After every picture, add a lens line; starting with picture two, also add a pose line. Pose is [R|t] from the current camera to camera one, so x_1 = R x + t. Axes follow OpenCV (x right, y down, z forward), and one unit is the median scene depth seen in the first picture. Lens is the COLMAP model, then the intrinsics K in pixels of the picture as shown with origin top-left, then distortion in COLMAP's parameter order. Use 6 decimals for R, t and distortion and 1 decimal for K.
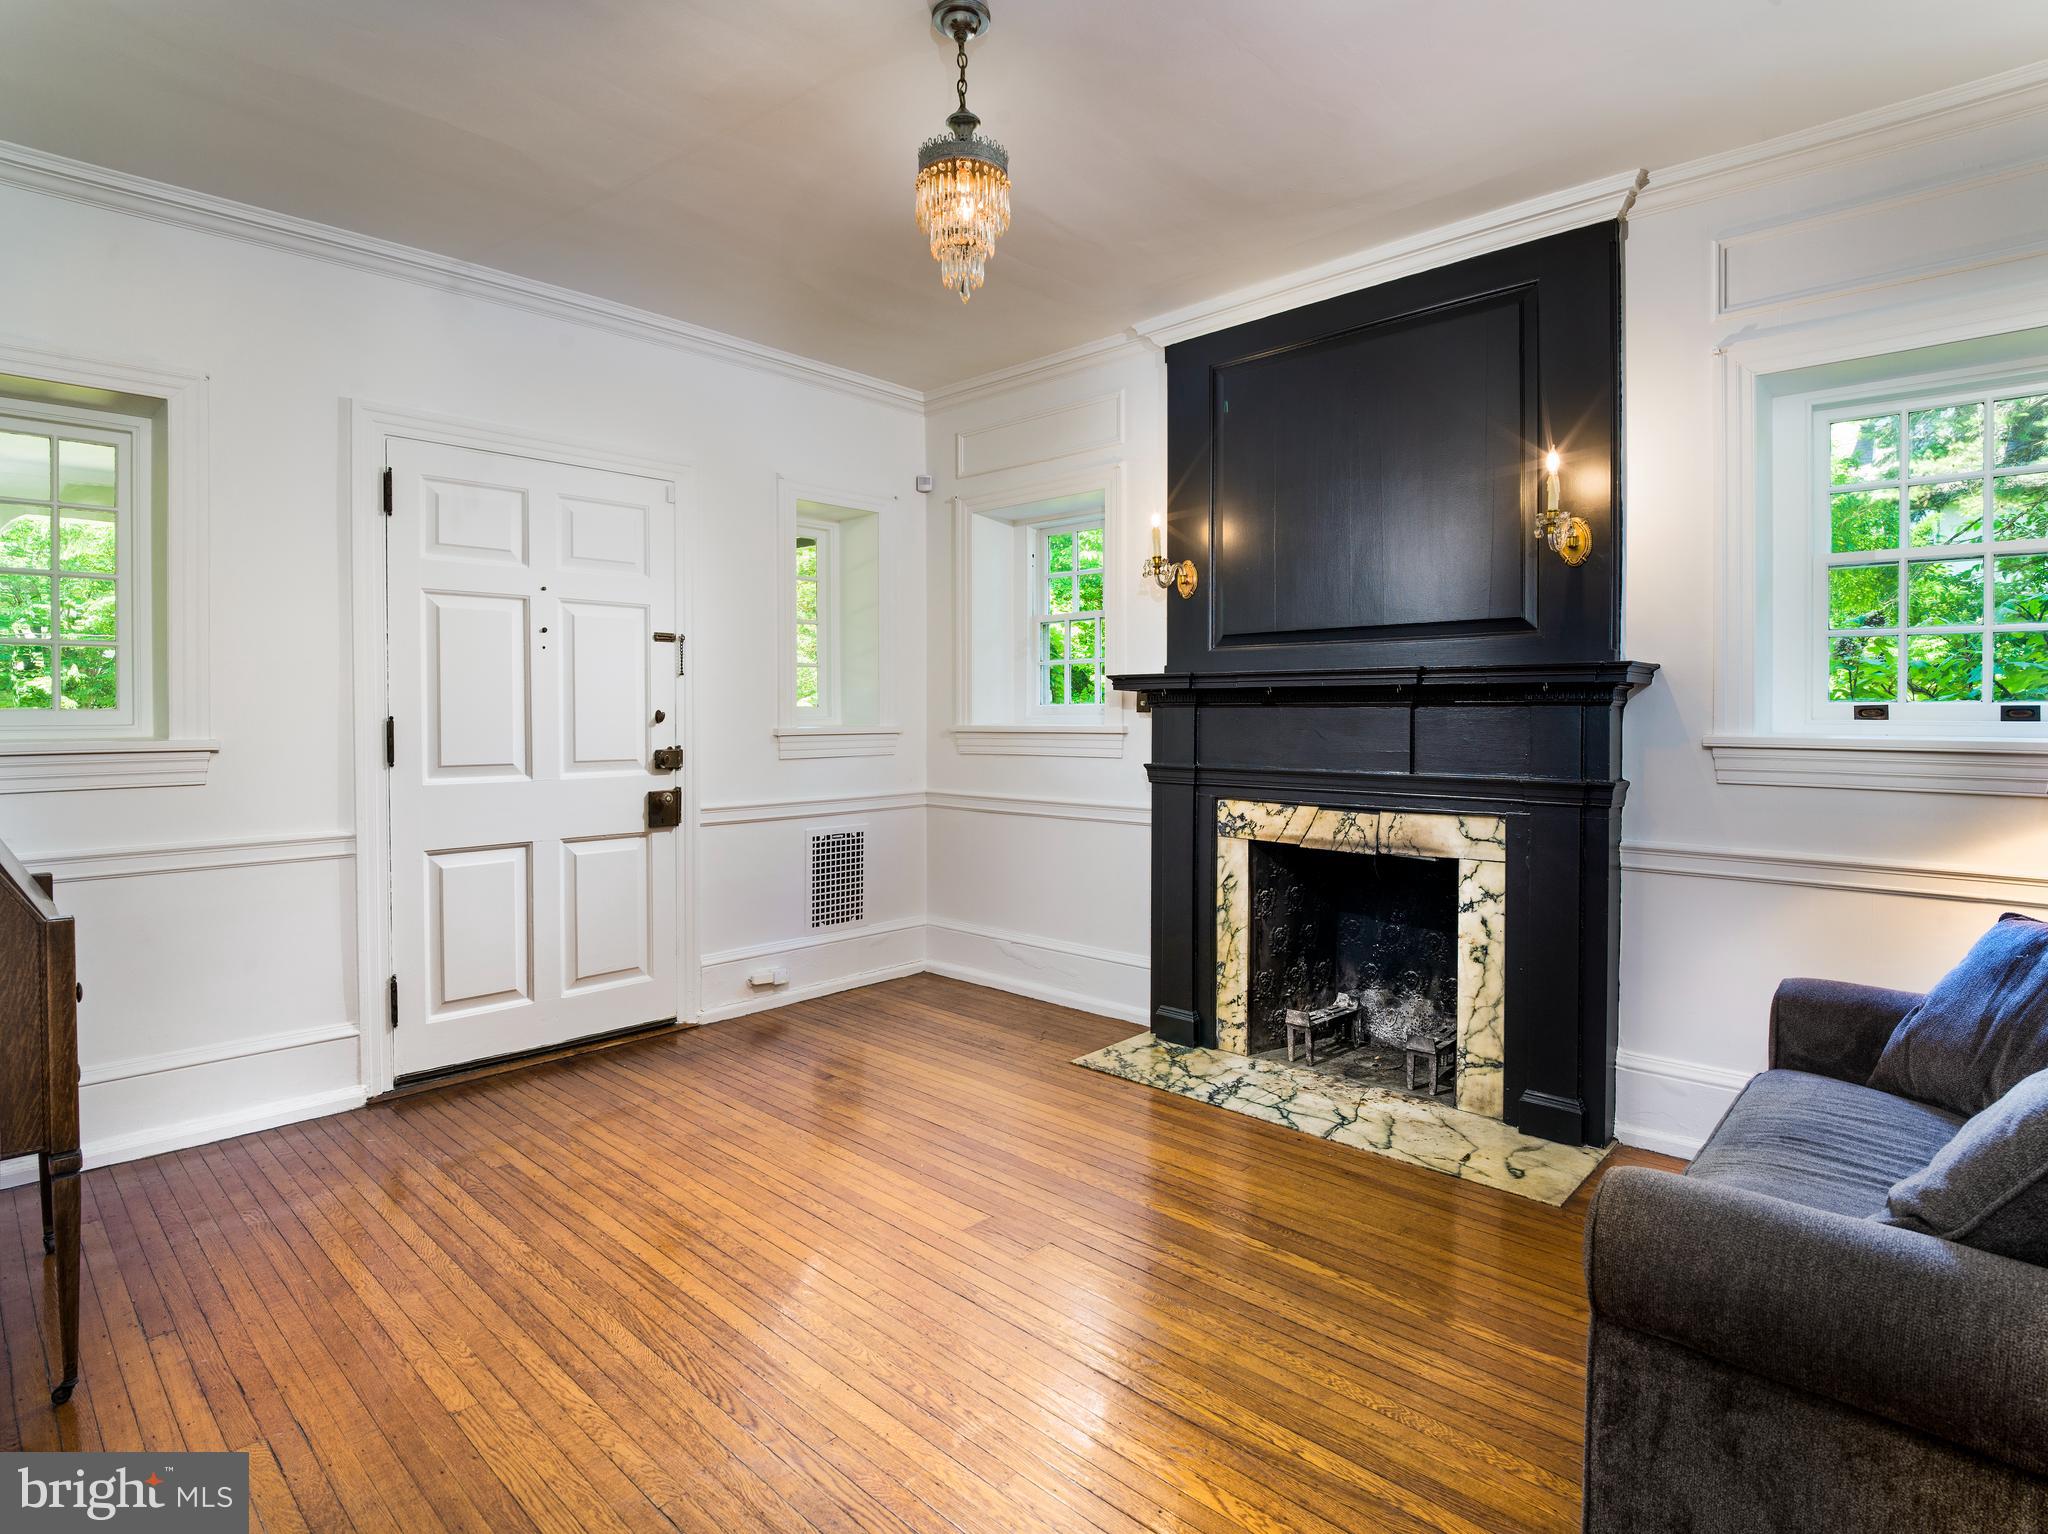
lens RADIAL K [[1044.9, 0, 1032.1], [0, 1044.9, 763.7], [0, 0, 1]] dist [-0.006061, -0.004491]
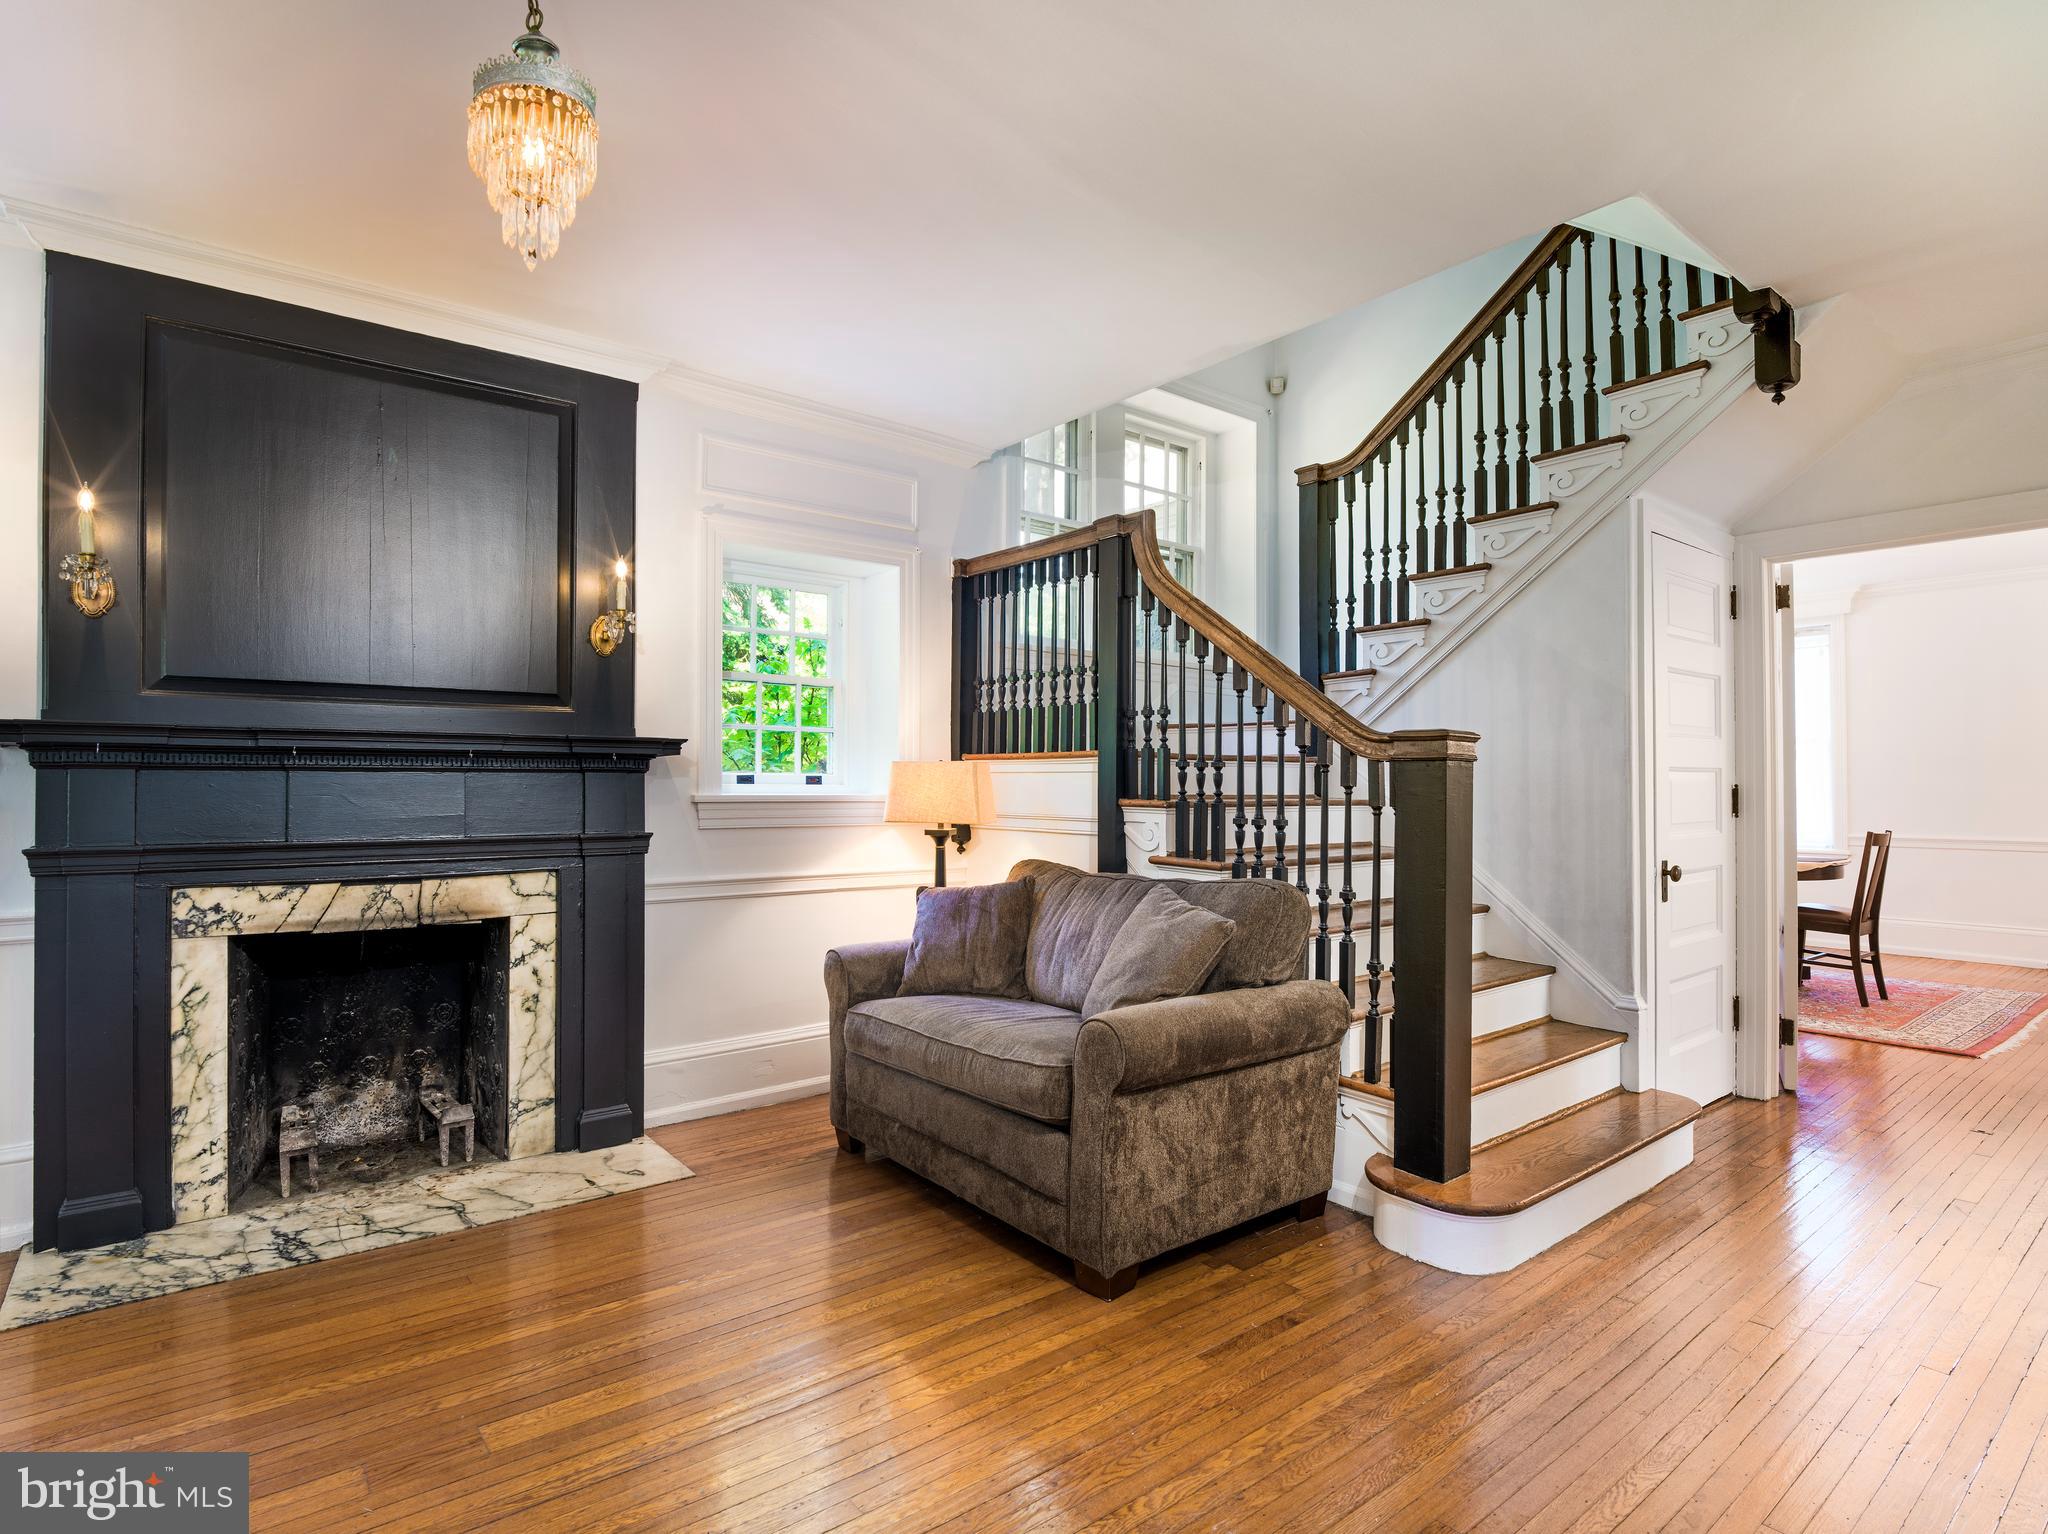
lens RADIAL K [[1044.9, 0, 1030.9], [0, 1044.9, 768.9], [0, 0, 1]] dist [-0.006061, -0.004491]
pose [[0.163911, 0.014040, 0.986375, -0.498328], [0.043367, 0.998829, -0.021424, -0.010676], [-0.985521, 0.046288, 0.163111, 0.287719]]
